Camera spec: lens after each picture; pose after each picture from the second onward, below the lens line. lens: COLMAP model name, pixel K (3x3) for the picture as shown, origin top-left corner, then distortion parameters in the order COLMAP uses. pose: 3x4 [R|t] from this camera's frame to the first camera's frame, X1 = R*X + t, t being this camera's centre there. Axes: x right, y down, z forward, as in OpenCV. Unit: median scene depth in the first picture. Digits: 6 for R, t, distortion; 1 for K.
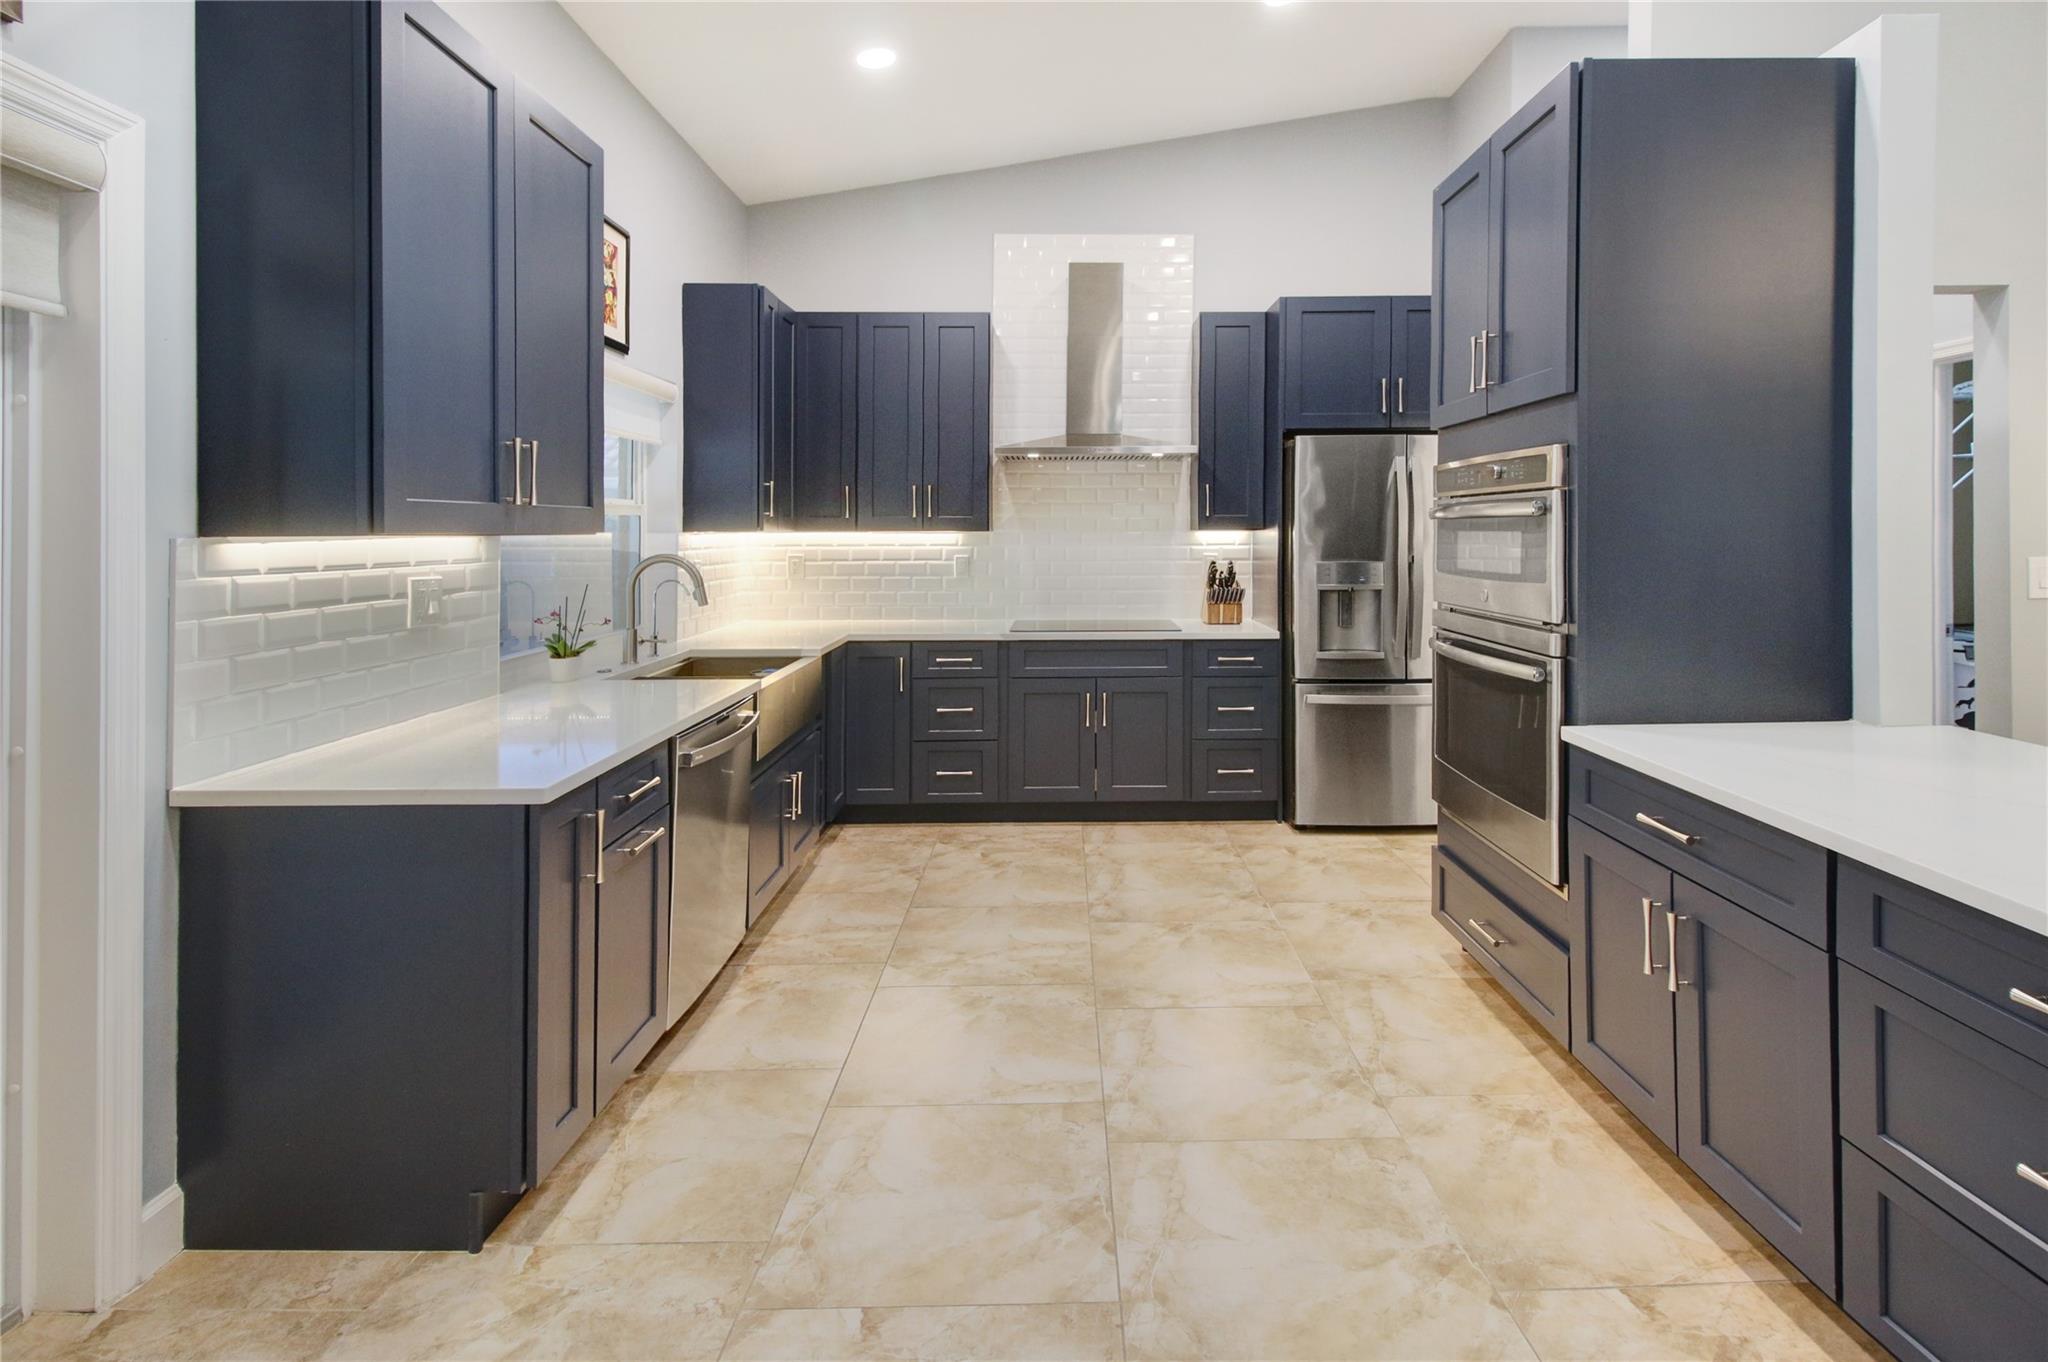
lens RADIAL K [[1038.1, 0, 1101.0], [0, 1038.1, 570.6], [0, 0, 1]] dist [-0.002729, -0.007355]
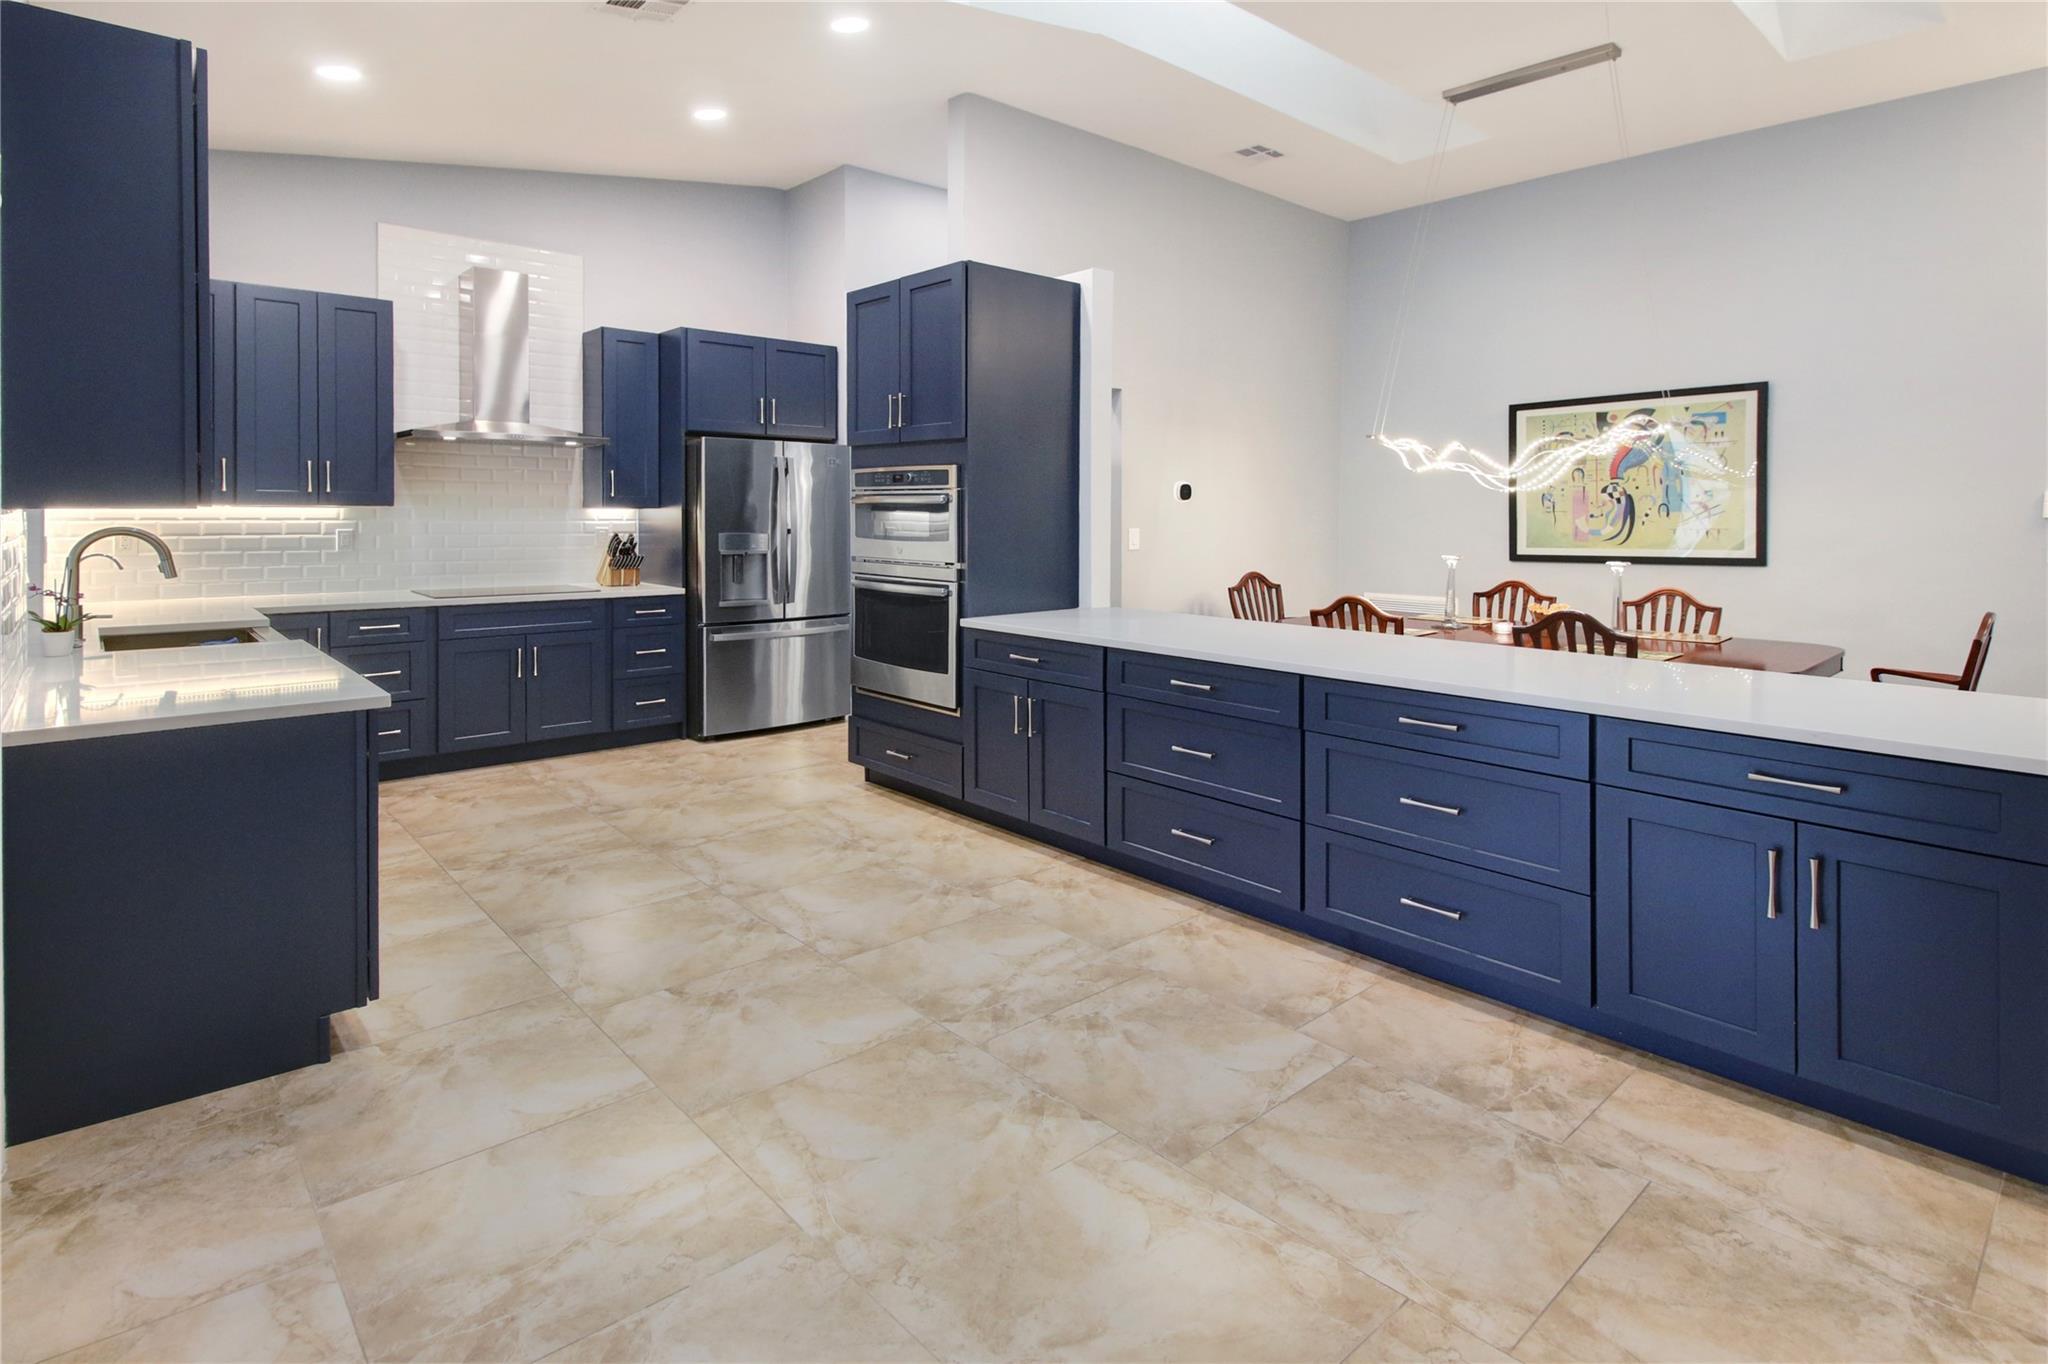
lens RADIAL K [[1038.1, 0, 1019.9], [0, 1038.1, 518.3], [0, 0, 1]] dist [-0.002729, -0.007355]
pose [[0.764708, 0.006654, 0.644342, -0.552027], [0.013116, 0.999579, -0.025889, 0.017781], [-0.644243, 0.028249, 0.764299, -0.399766]]
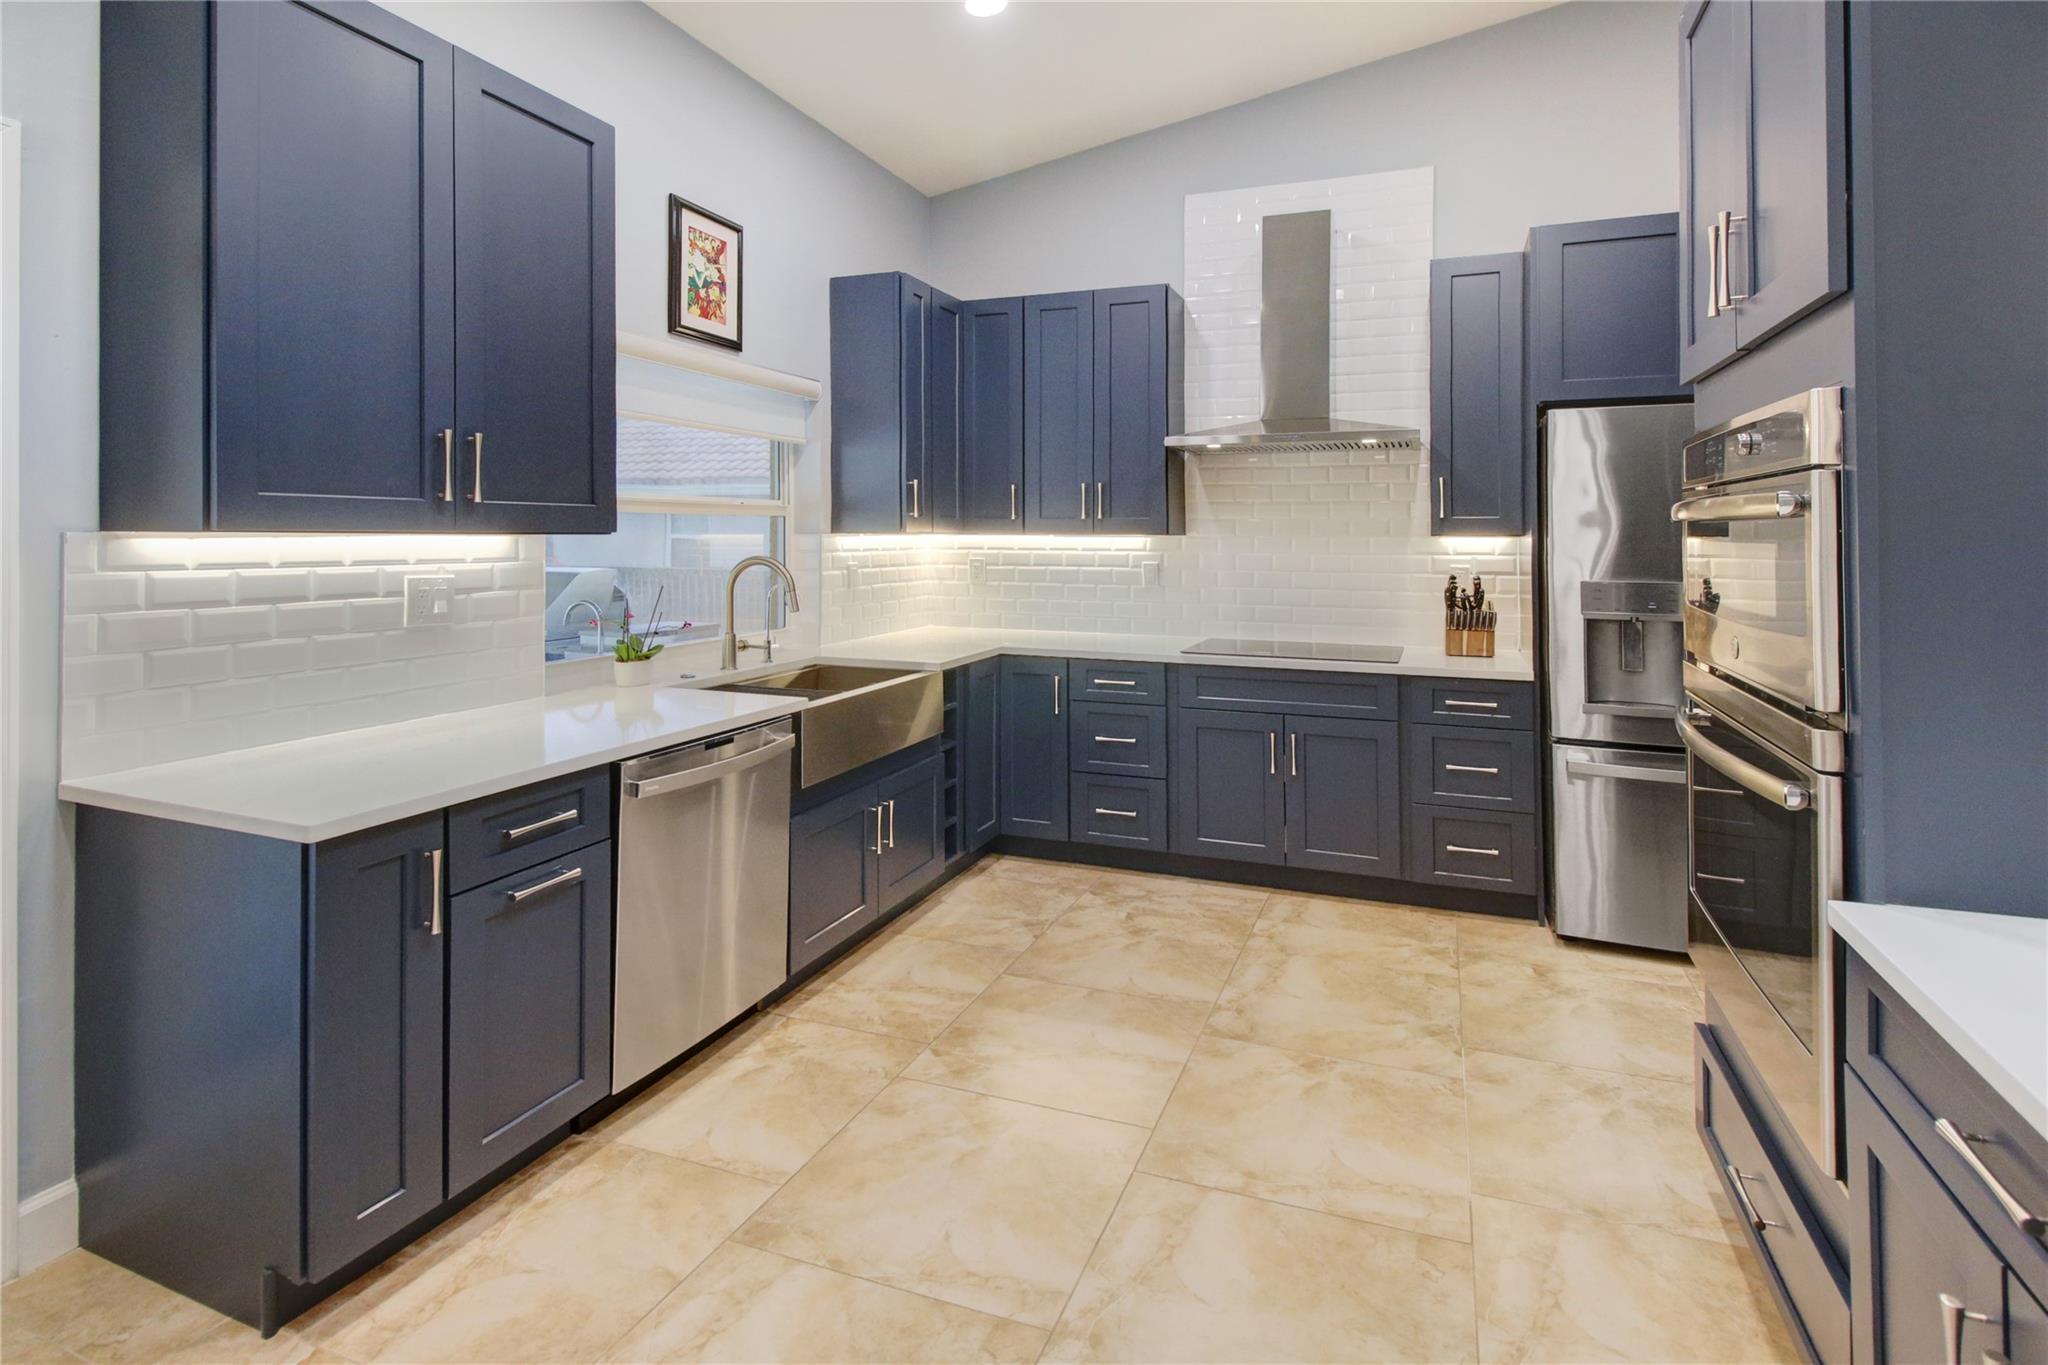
lens RADIAL K [[1038.1, 0, 1043.1], [0, 1038.1, 552.7], [0, 0, 1]] dist [-0.002729, -0.007355]
pose [[0.921892, 0.016754, -0.387084, 0.233071], [-0.024875, 0.999563, -0.015979, -0.012598], [0.386647, 0.024359, 0.921906, 0.289999]]
